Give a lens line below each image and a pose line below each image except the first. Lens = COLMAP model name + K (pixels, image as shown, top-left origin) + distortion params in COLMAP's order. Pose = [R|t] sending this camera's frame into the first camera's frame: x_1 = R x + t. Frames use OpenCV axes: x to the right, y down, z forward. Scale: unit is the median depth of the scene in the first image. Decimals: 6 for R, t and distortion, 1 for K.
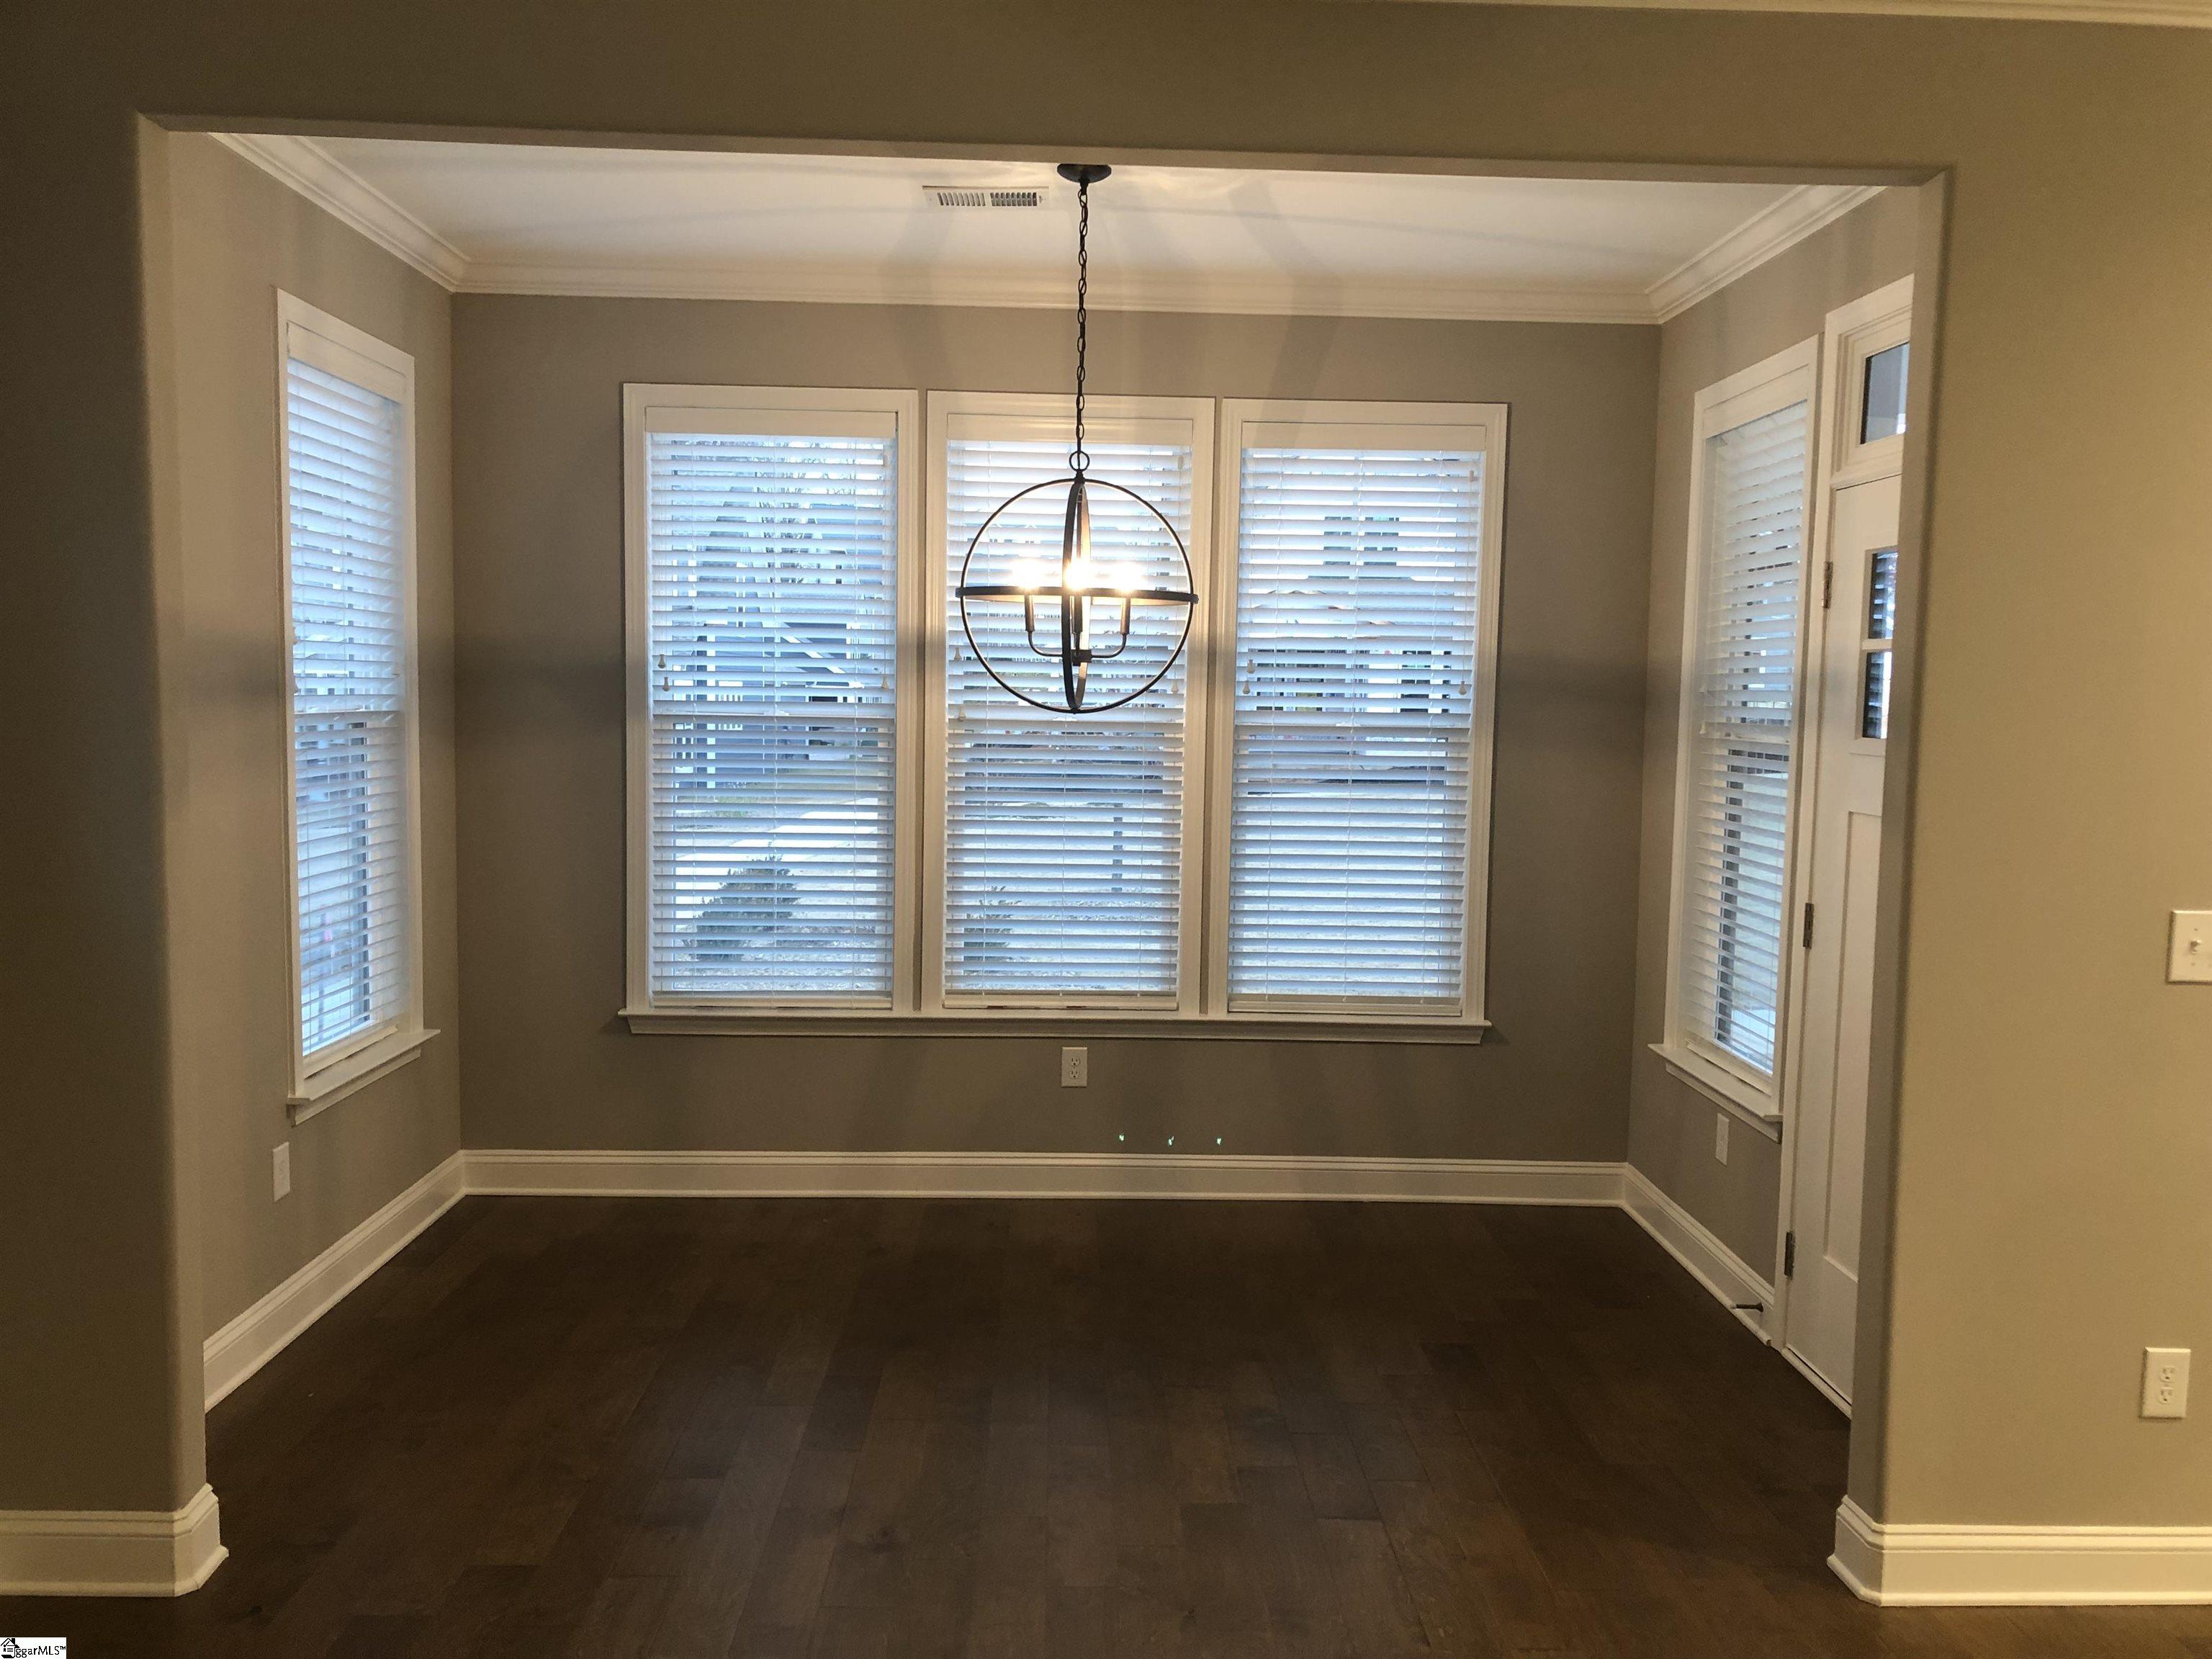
lens RADIAL K [[1819.4, 0, 1112.8], [0, 1819.4, 821.6], [0, 0, 1]] dist [0.043771, -0.039670]
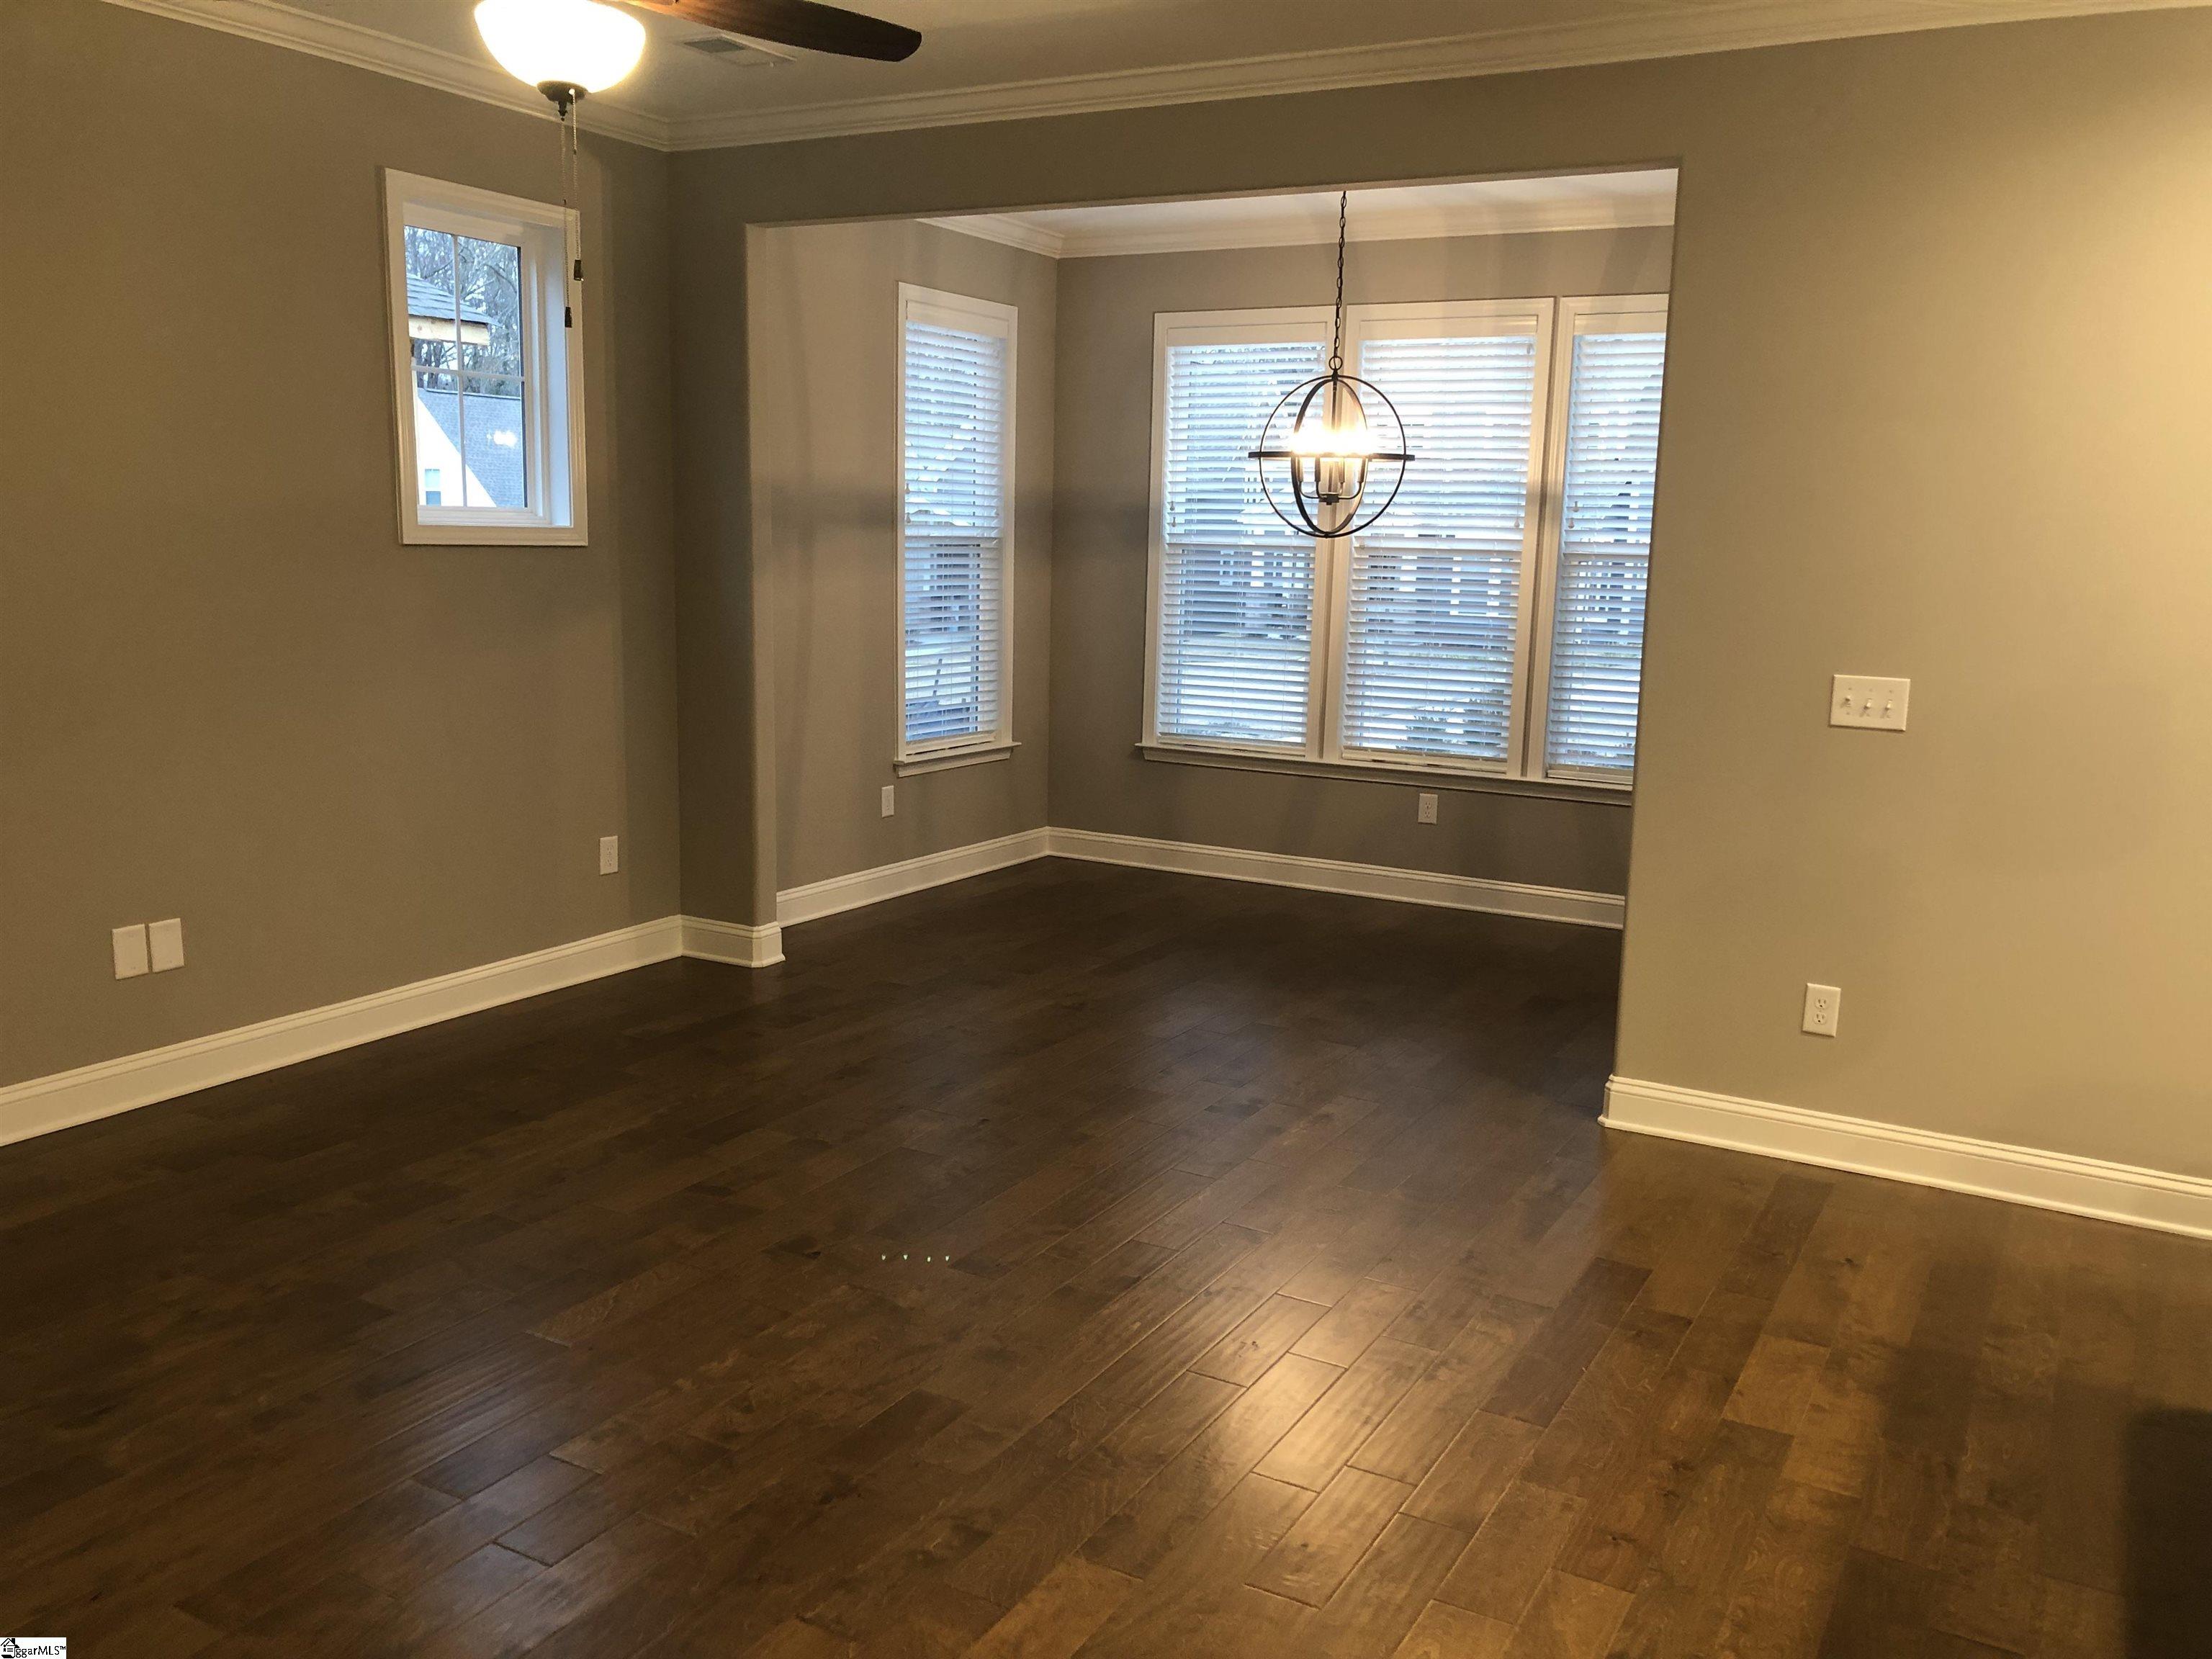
lens RADIAL K [[1819.4, 0, 1100.8], [0, 1819.4, 831.2], [0, 0, 1]] dist [0.043771, -0.039670]
pose [[0.852232, 0.090936, -0.515200, 0.483308], [-0.048620, 0.994282, 0.095071, 0.035682], [0.520900, -0.055974, 0.851781, -0.289620]]
